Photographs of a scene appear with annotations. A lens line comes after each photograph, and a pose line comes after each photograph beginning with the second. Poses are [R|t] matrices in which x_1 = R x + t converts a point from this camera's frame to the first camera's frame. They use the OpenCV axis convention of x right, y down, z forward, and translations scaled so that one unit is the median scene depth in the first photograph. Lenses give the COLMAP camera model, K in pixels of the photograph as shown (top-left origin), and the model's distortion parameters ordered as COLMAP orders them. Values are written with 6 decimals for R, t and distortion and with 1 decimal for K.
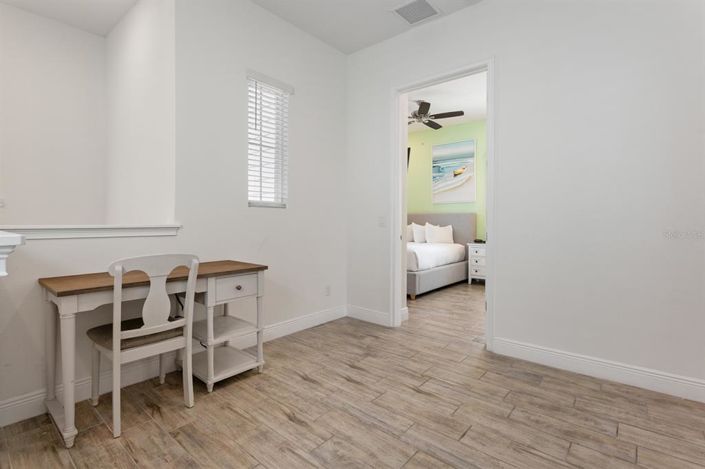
lens RADIAL K [[331.4, 0, 354.4], [0, 331.4, 229.7], [0, 0, 1]] dist [0.003885, 0.000839]
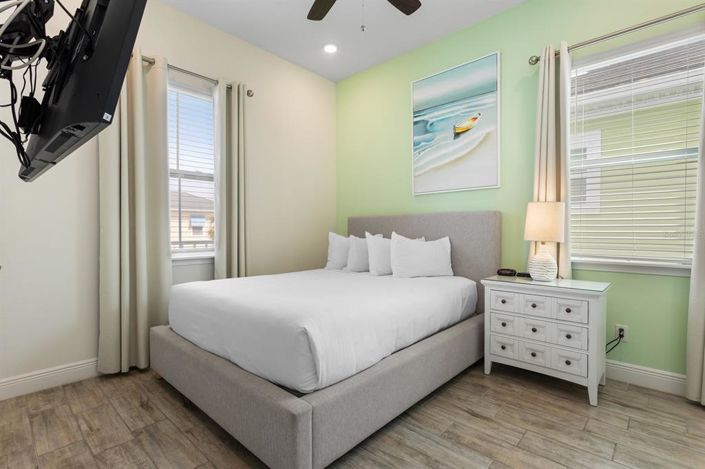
lens RADIAL K [[331.4, 0, 350.5], [0, 331.4, 235.4], [0, 0, 1]] dist [0.003885, 0.000839]
pose [[0.998245, -0.001776, -0.059198, 0.183182], [0.001502, 0.999988, -0.004663, -0.014541], [0.059206, 0.004566, 0.998235, 0.522682]]
